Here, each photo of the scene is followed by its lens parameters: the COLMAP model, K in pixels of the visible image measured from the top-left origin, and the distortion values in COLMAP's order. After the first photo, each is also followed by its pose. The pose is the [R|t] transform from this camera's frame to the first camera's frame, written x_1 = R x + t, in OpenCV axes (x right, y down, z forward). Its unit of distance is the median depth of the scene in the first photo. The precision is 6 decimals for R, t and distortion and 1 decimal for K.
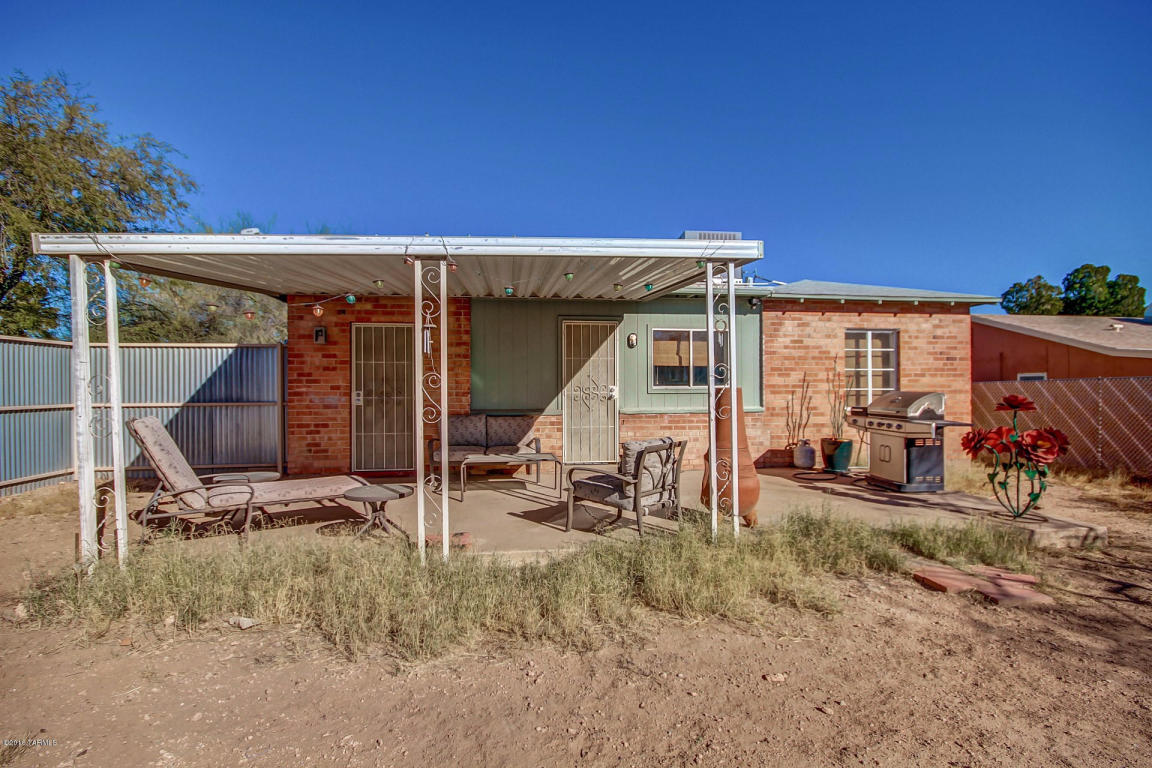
lens RADIAL K [[536.4, 0, 580.9], [0, 536.4, 386.9], [0, 0, 1]] dist [0.008383, -0.010137]
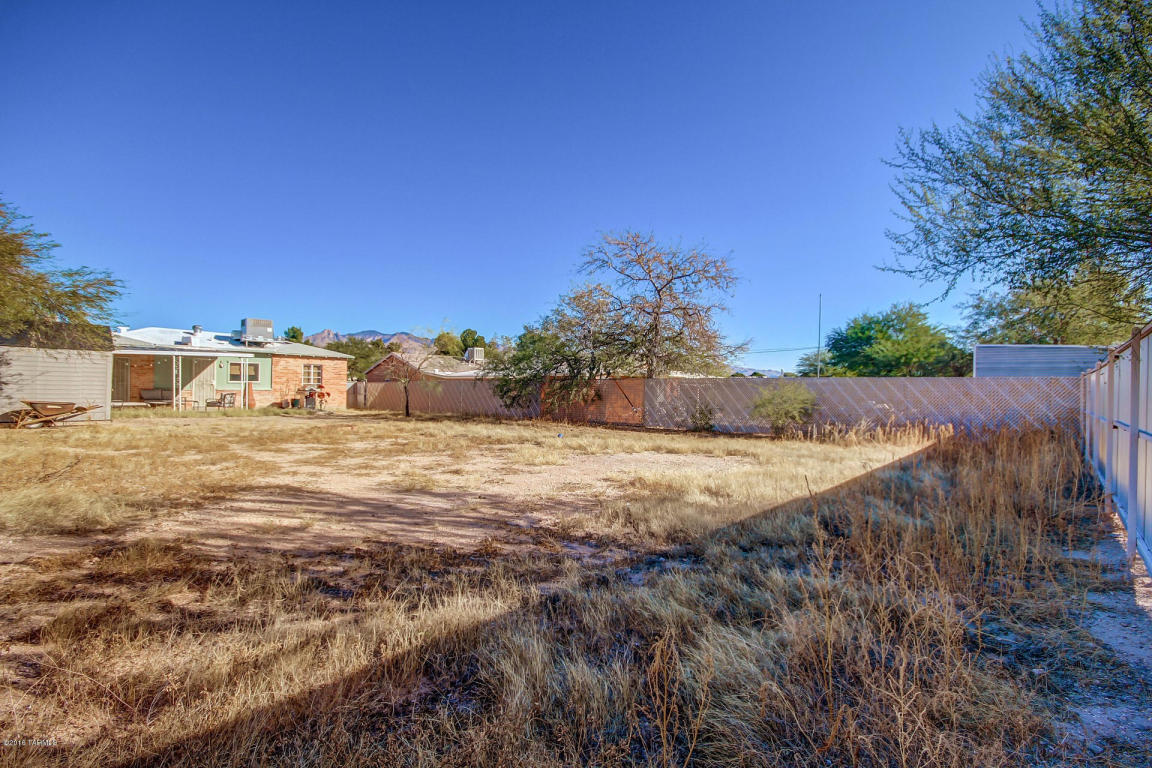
lens RADIAL K [[536.4, 0, 580.9], [0, 536.4, 386.9], [0, 0, 1]] dist [0.008383, -0.010137]
pose [[0.761853, 0.012734, 0.647625, -0.309501], [-0.018298, 0.999831, 0.001866, -0.011123], [-0.647491, -0.013272, 0.761957, -2.525271]]
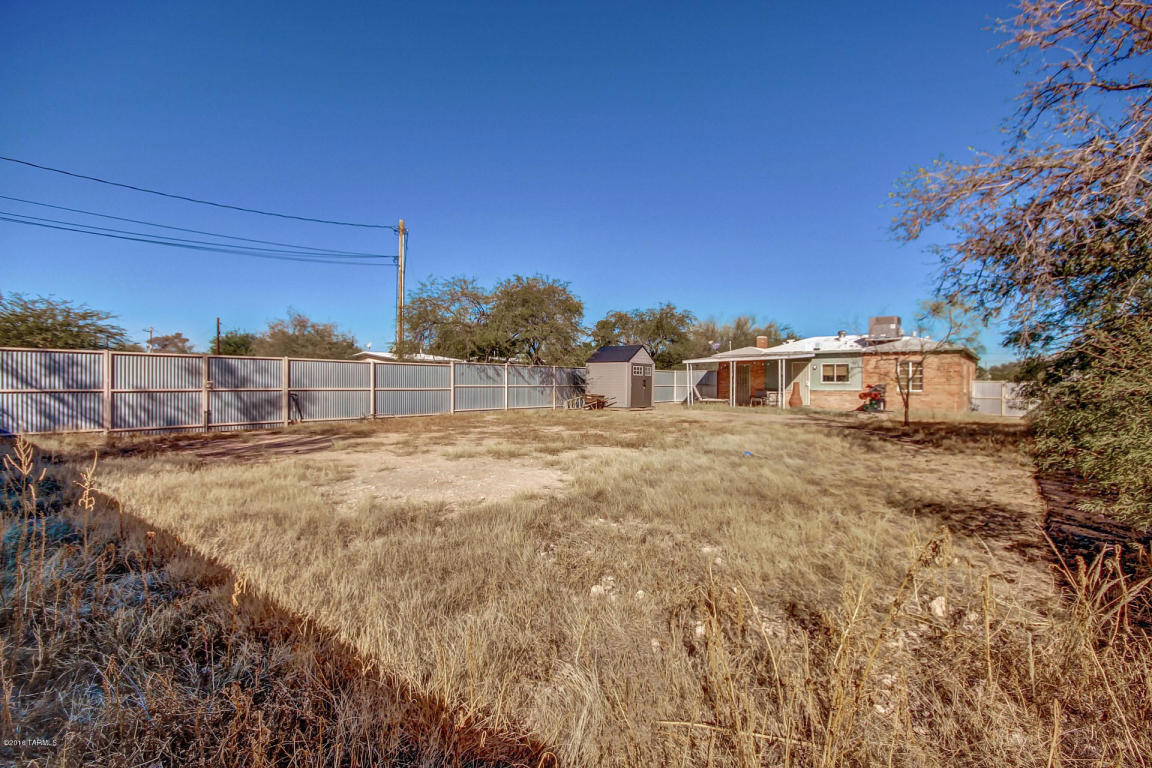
lens RADIAL K [[536.4, 0, 580.9], [0, 536.4, 386.9], [0, 0, 1]] dist [0.008383, -0.010137]
pose [[0.670309, 0.011935, -0.741986, 1.507860], [-0.003743, 0.999912, 0.012702, -0.006694], [0.742073, -0.005736, 0.670295, -2.136013]]
